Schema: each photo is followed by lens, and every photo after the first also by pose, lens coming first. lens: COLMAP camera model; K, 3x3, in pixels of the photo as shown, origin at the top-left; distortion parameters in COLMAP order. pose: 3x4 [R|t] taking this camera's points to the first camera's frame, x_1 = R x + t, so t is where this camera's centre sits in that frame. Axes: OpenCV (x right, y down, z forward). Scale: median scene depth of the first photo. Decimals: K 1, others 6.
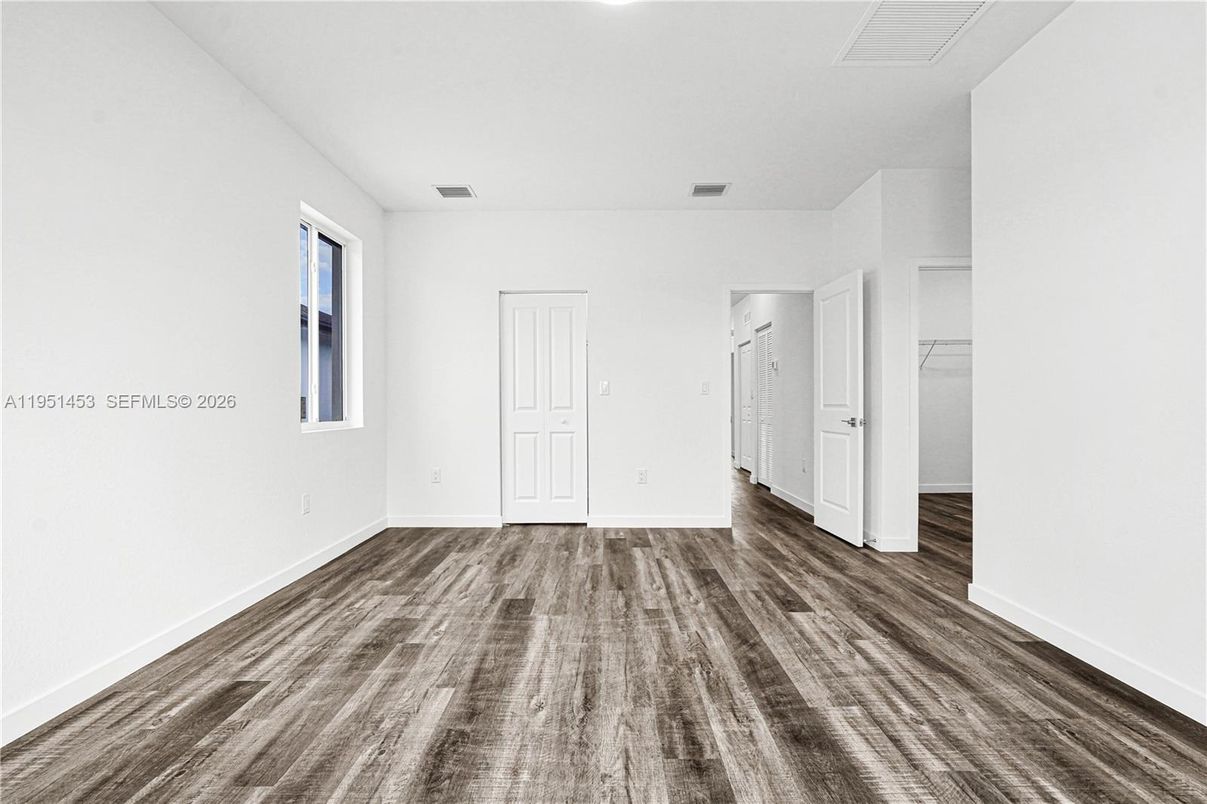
lens RADIAL K [[547.5, 0, 603.1], [0, 547.5, 405.1], [0, 0, 1]] dist [-0.018623, 0.009087]
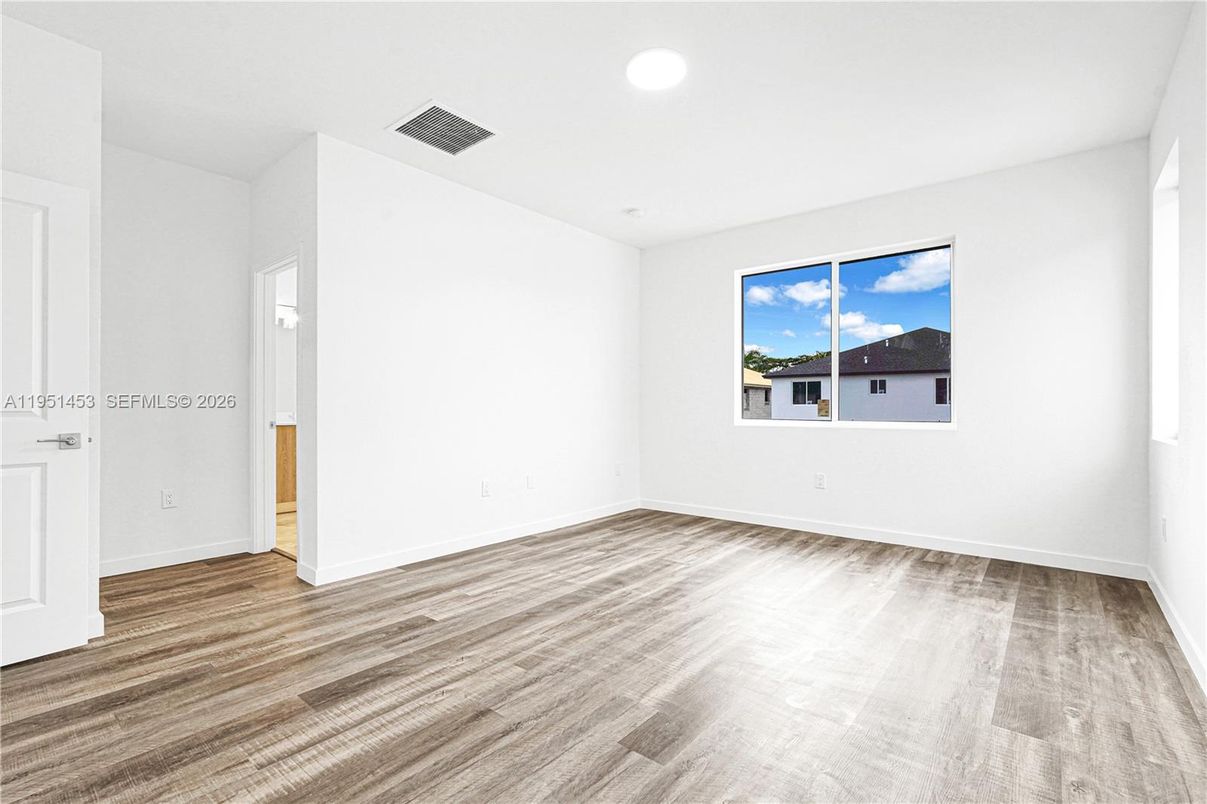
lens RADIAL K [[547.5, 0, 603.7], [0, 547.5, 404.5], [0, 0, 1]] dist [-0.018623, 0.009087]
pose [[-0.770407, 0.008162, 0.637501, -0.572388], [0.002525, 0.999949, -0.009751, -0.000832], [-0.637548, -0.005903, -0.770388, 1.721456]]
